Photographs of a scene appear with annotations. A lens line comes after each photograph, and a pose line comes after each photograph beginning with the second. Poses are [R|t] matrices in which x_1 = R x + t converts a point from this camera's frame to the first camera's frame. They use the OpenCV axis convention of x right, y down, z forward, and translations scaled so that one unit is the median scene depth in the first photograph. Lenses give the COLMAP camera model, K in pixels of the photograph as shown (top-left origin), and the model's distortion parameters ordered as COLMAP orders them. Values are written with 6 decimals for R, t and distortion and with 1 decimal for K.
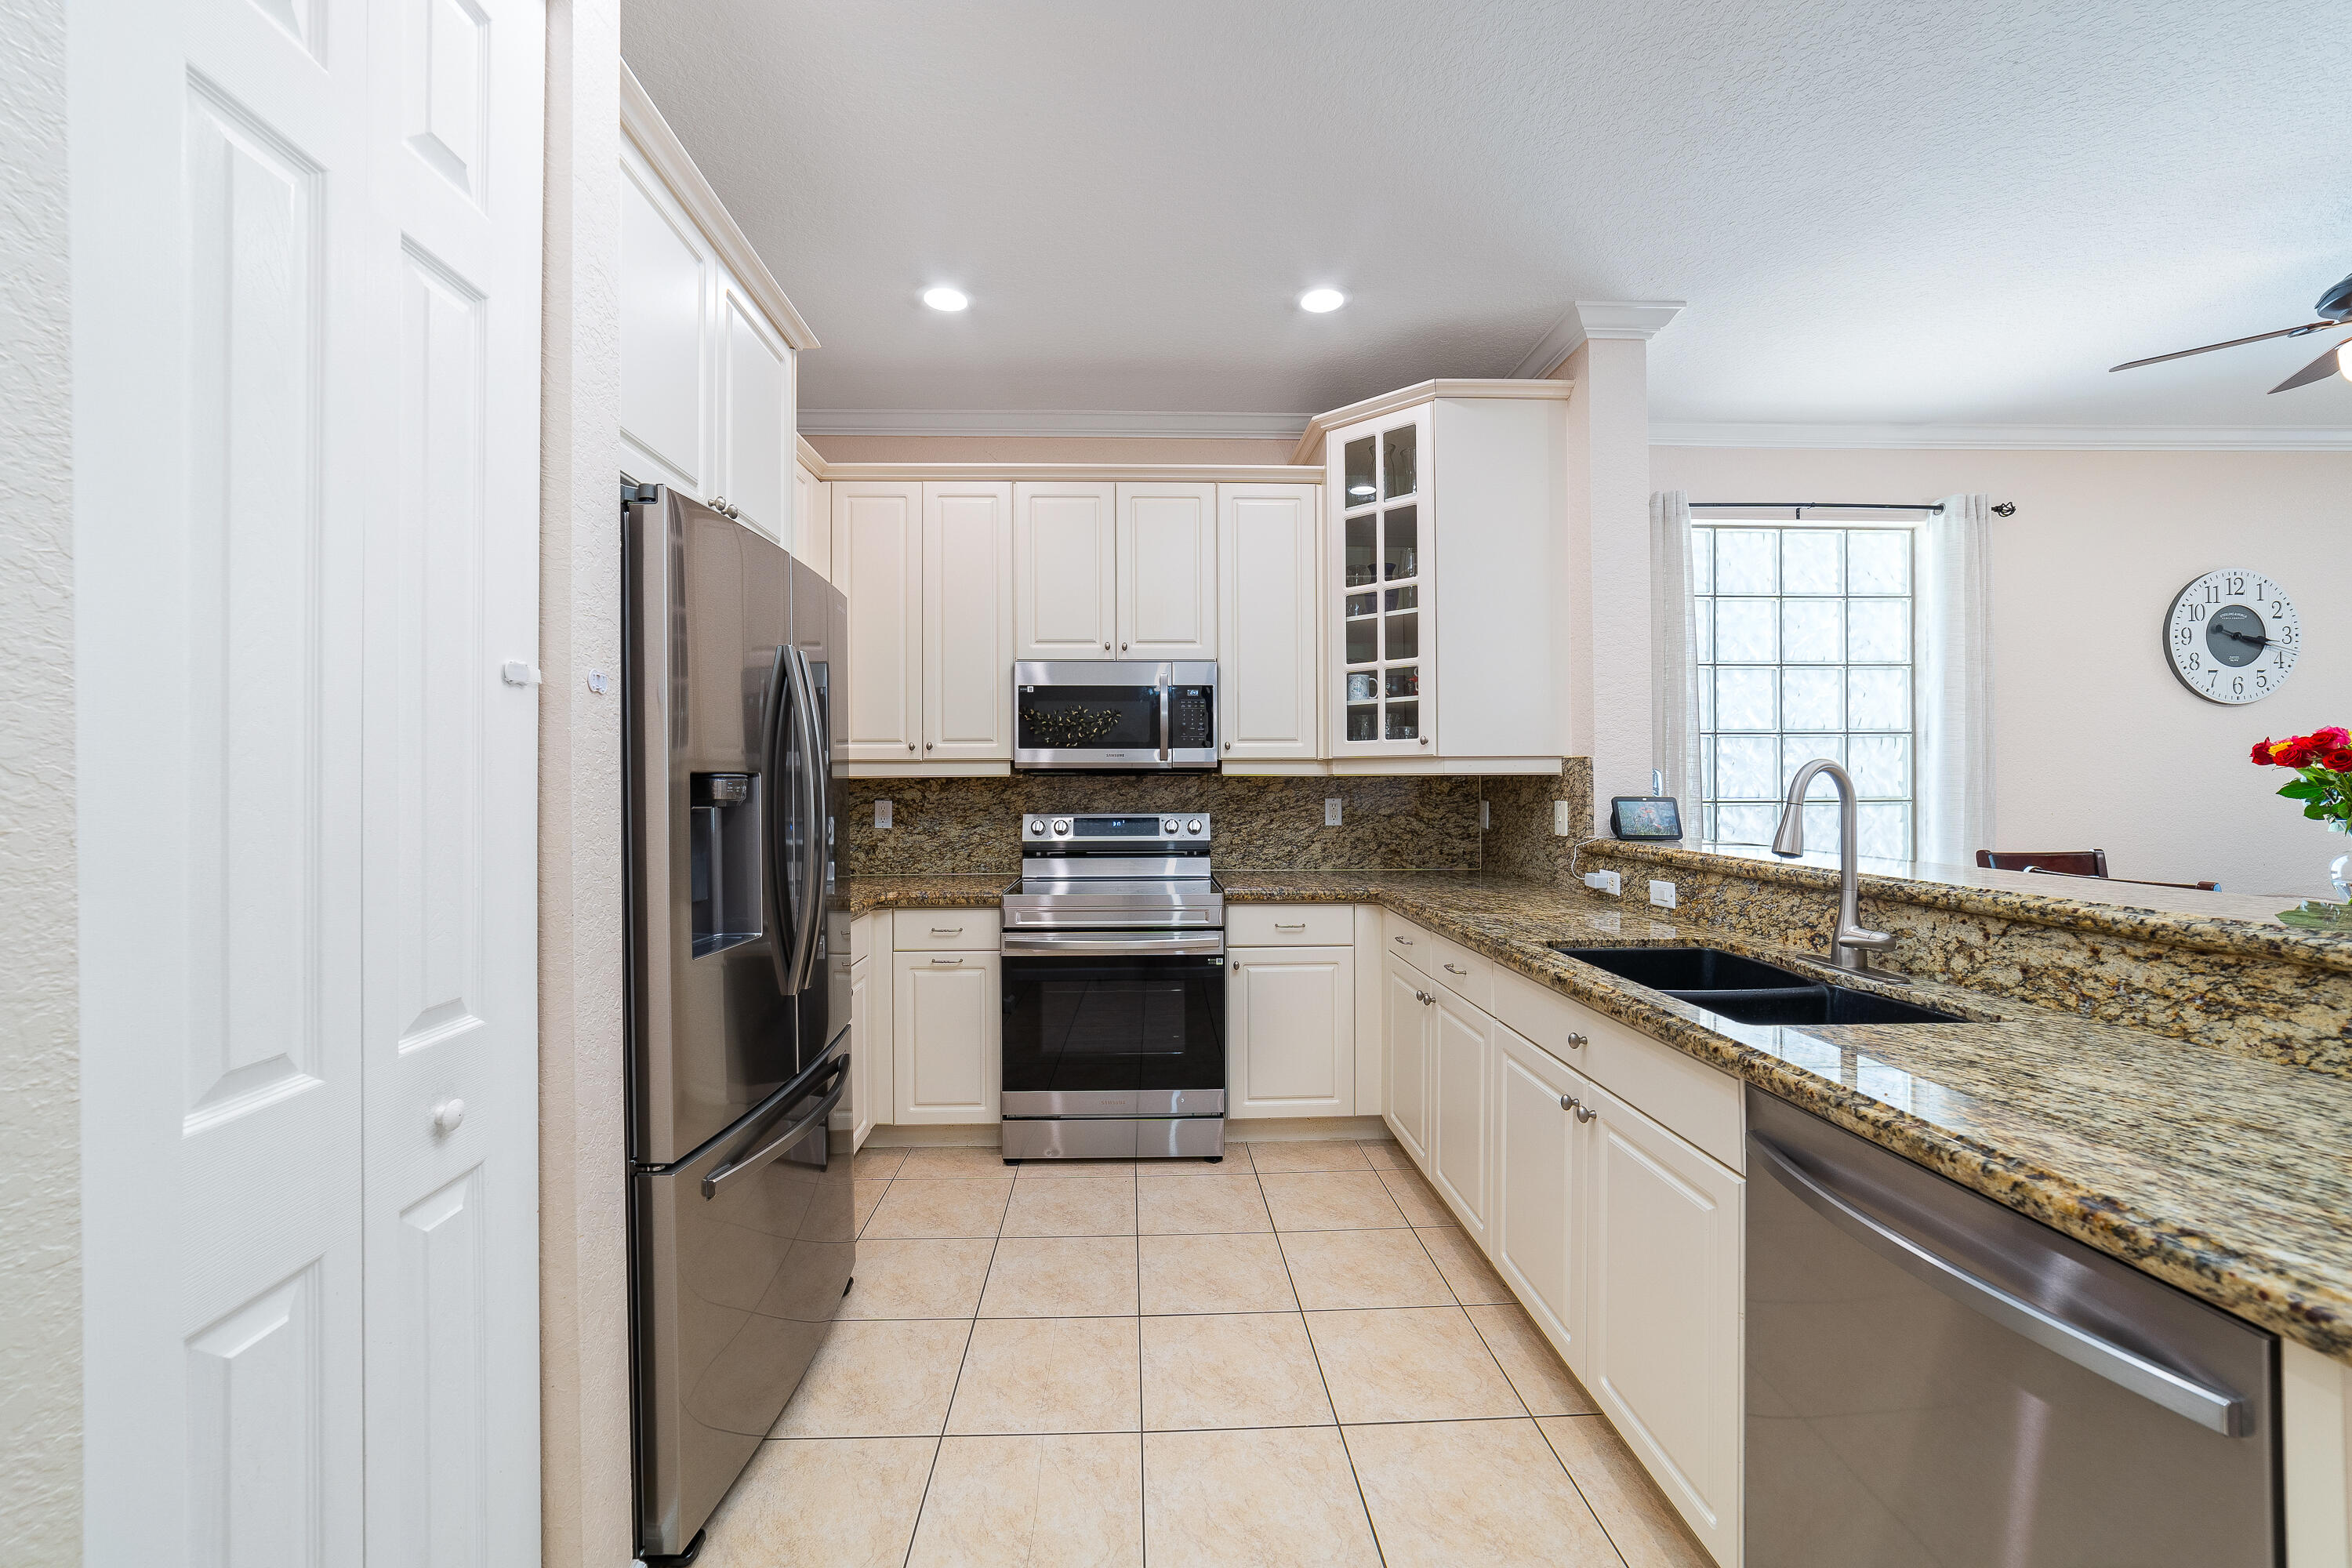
lens RADIAL K [[915.6, 0, 1163.7], [0, 915.6, 781.8], [0, 0, 1]] dist [-0.025031, 0.011026]
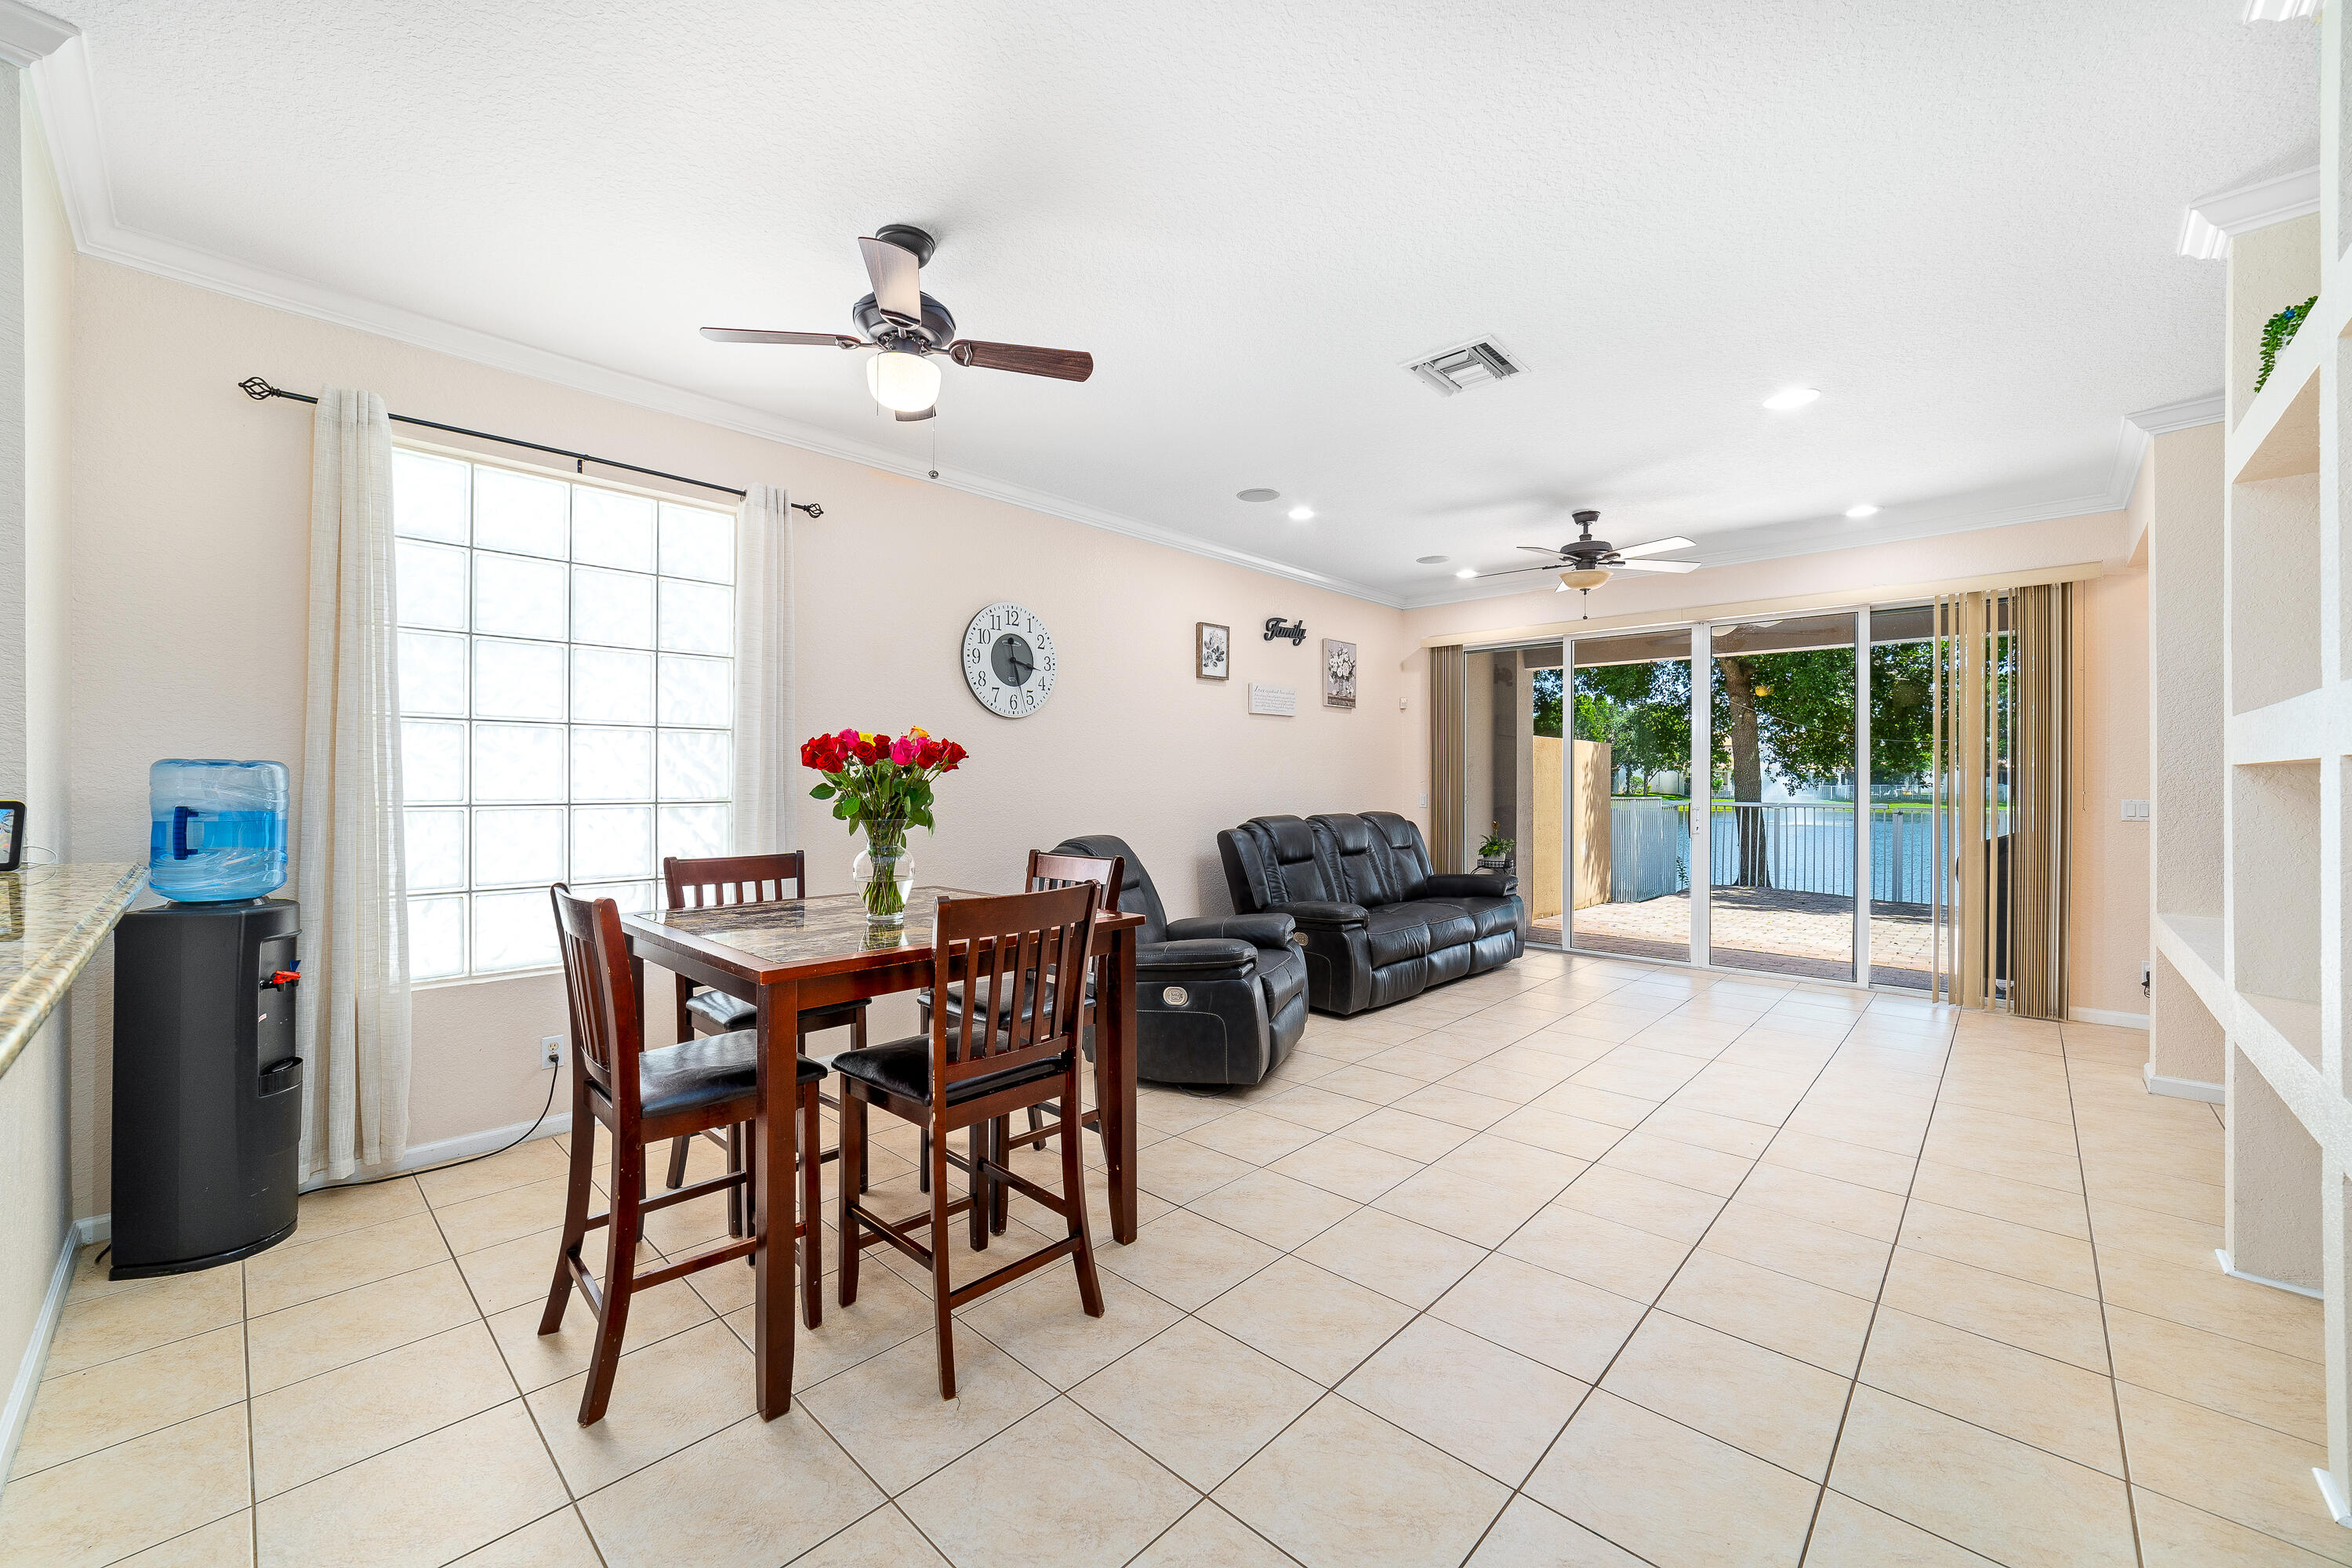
lens RADIAL K [[917.2, 0, 1158.1], [0, 917.2, 784.4], [0, 0, 1]] dist [-0.027598, 0.011212]
pose [[0.721042, 0.004124, 0.692879, 0.607964], [-0.005501, 0.999985, -0.000227, 0.000136], [-0.692870, -0.003648, 0.721054, 0.006568]]
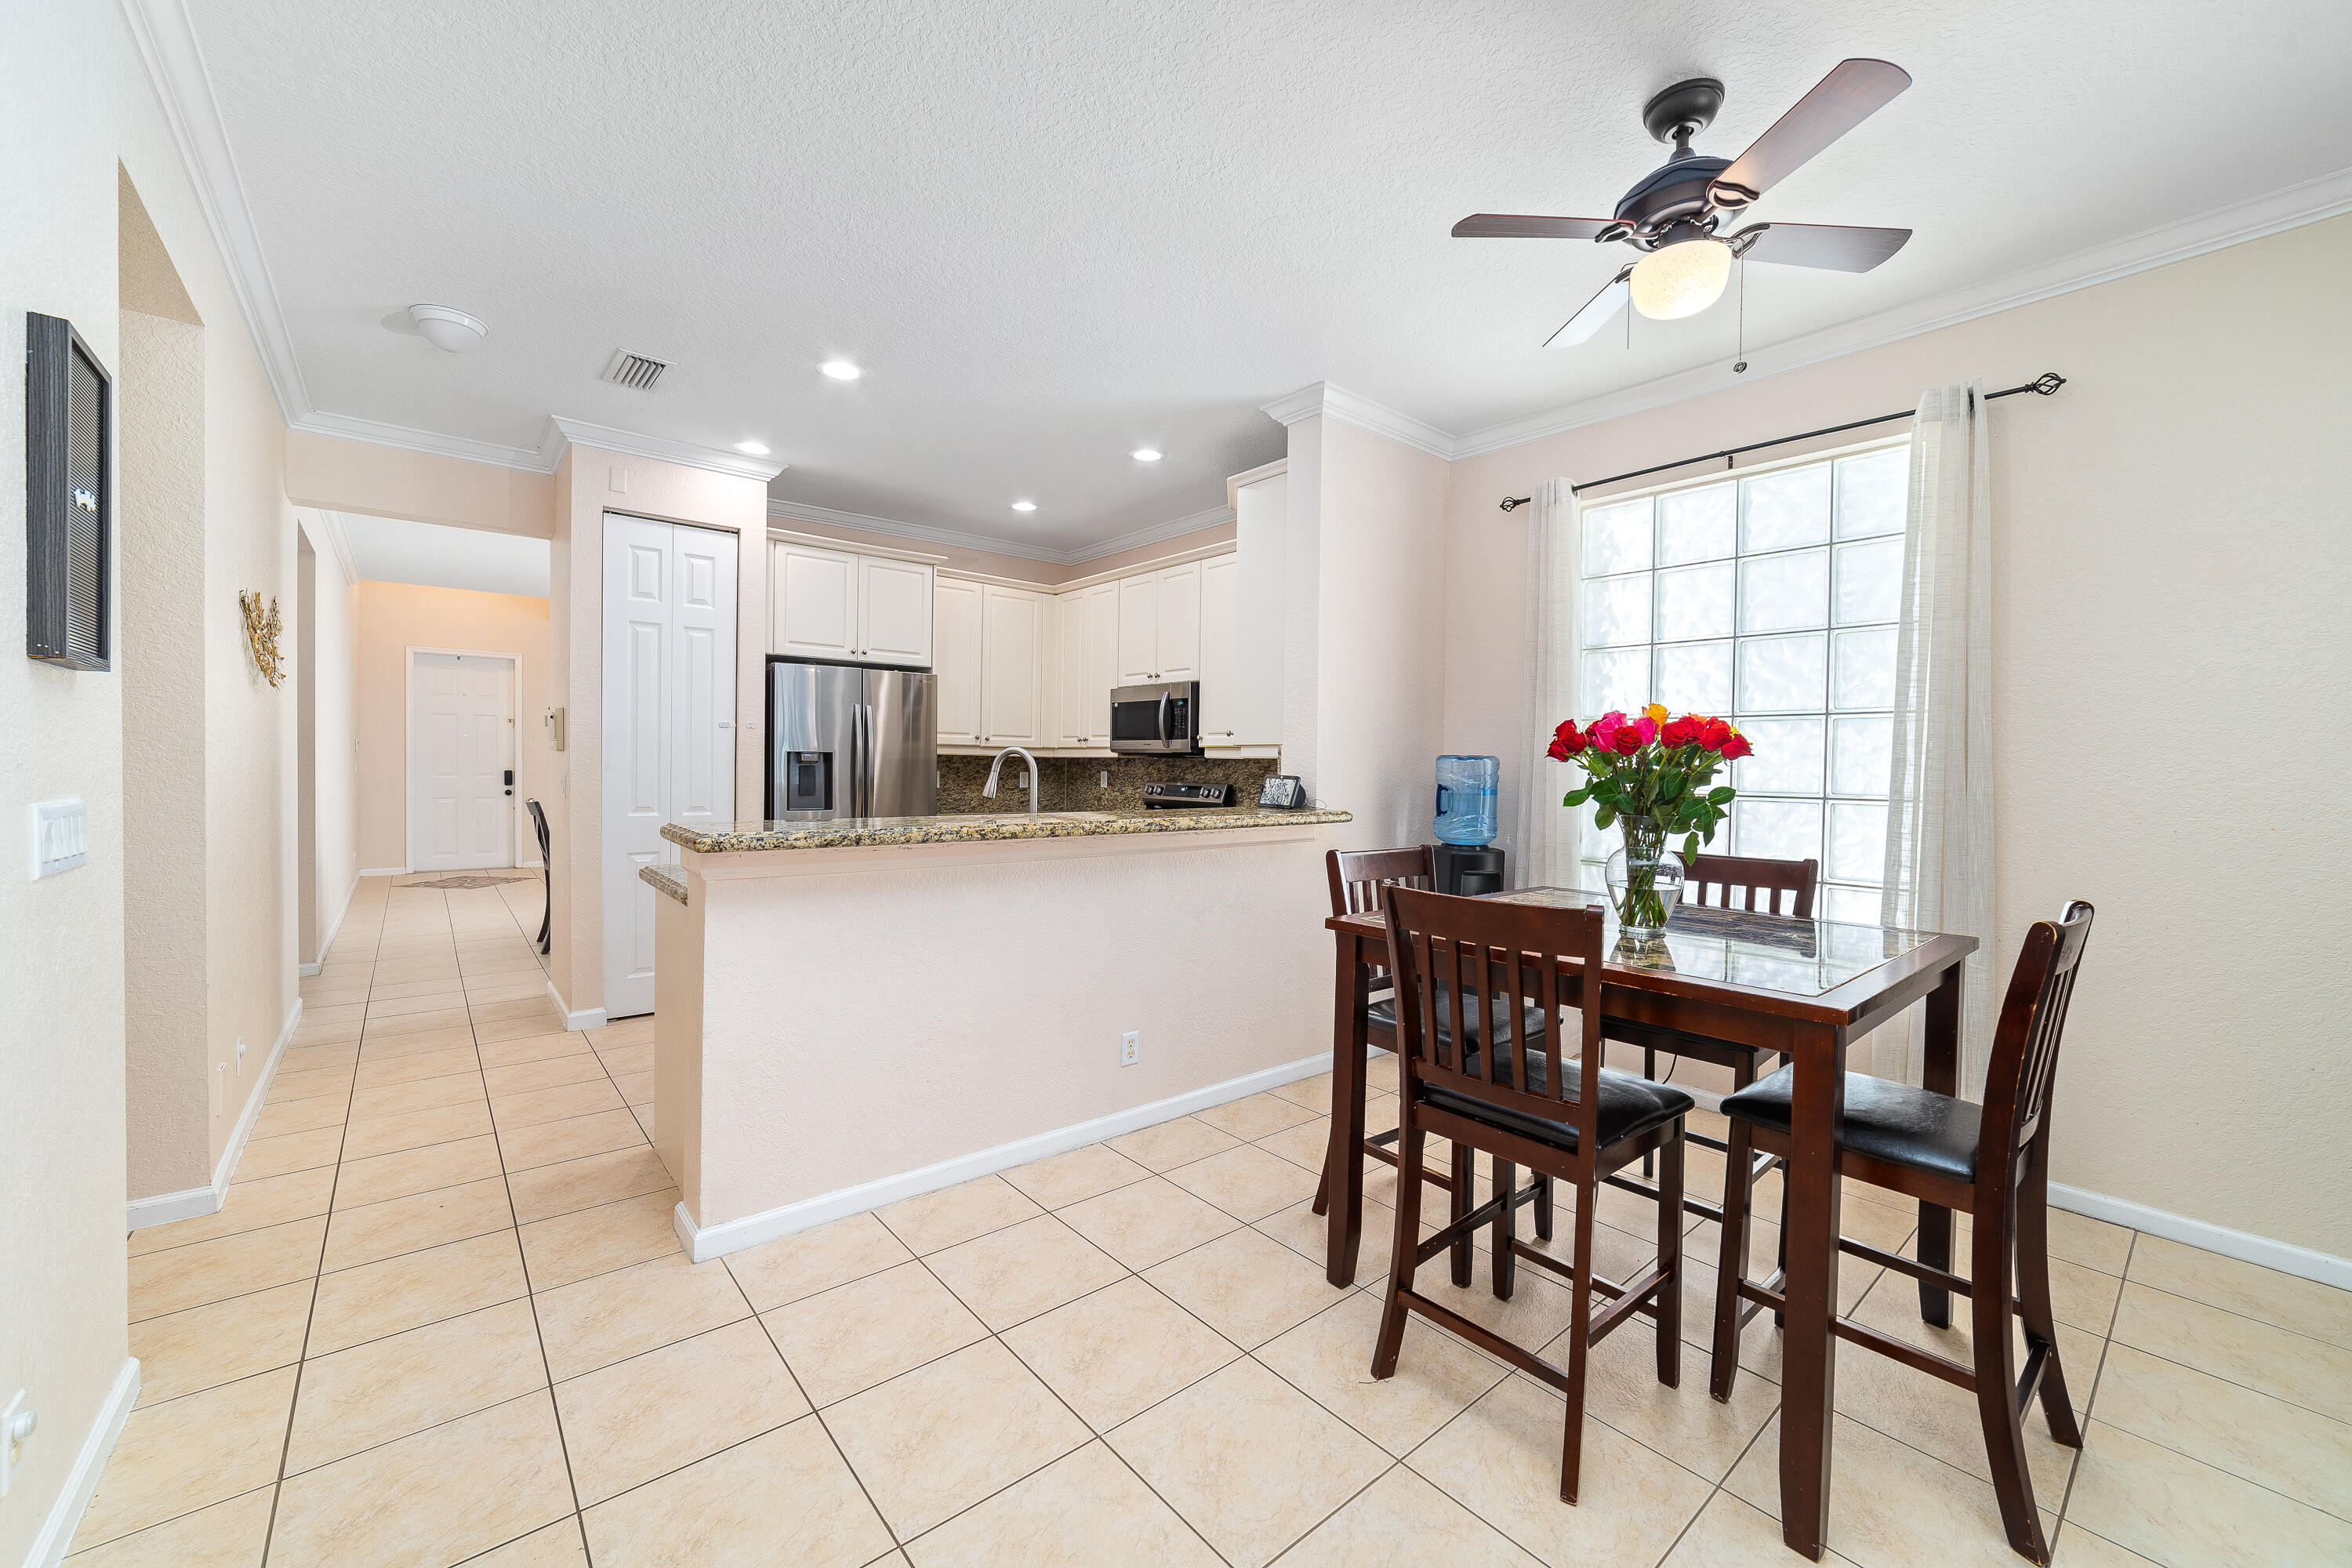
lens RADIAL K [[915.6, 0, 1163.7], [0, 915.6, 781.8], [0, 0, 1]] dist [-0.025031, 0.011026]
pose [[0.609348, 0.030348, -0.792322, 1.288319], [-0.017653, 0.999539, 0.024708, -0.004093], [0.792706, -0.001069, 0.609603, 0.052686]]
